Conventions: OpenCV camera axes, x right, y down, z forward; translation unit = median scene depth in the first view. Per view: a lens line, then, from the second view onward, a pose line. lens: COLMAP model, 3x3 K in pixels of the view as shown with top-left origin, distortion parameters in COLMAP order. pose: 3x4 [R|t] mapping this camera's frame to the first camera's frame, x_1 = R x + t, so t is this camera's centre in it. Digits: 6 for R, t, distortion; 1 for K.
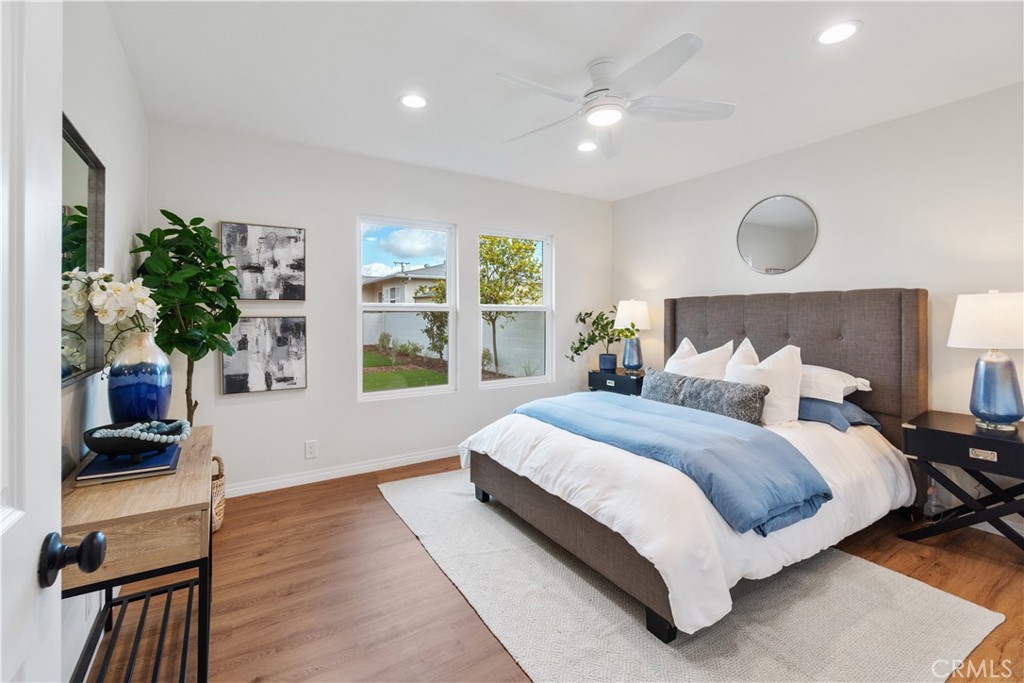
lens RADIAL K [[448.2, 0, 511.6], [0, 448.2, 329.3], [0, 0, 1]] dist [-0.002987, -0.000351]
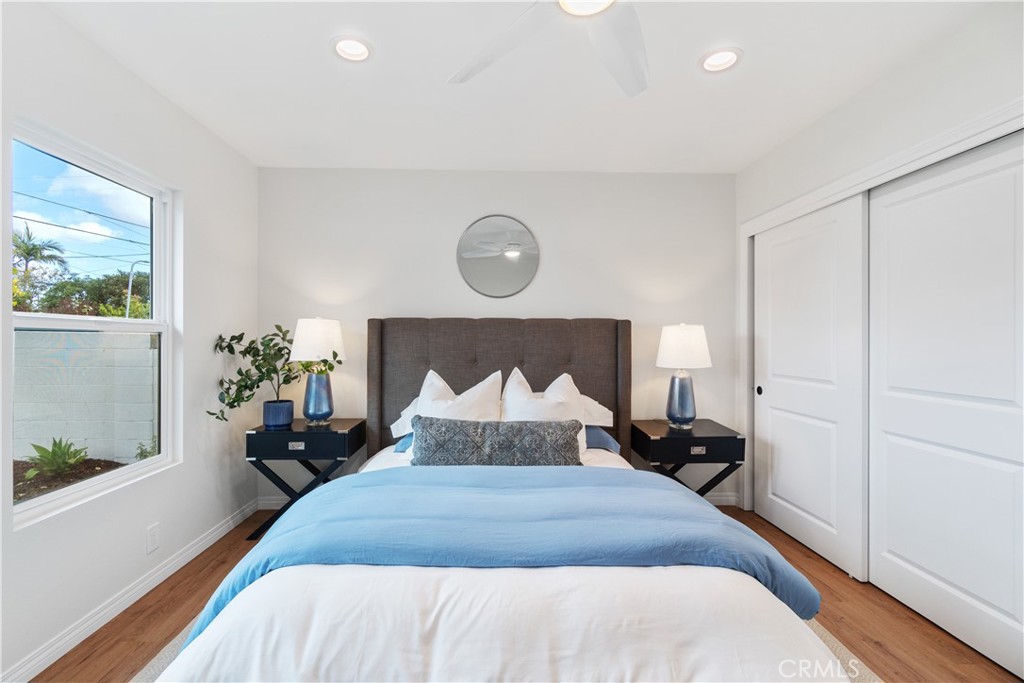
lens RADIAL K [[446.1, 0, 507.0], [0, 446.1, 343.7], [0, 0, 1]] dist [0.000166, 0.000087]
pose [[0.510329, -0.003467, 0.859972, -0.201418], [0.019459, 0.999782, -0.007517, -0.018132], [-0.859759, 0.020570, 0.510285, 0.476170]]
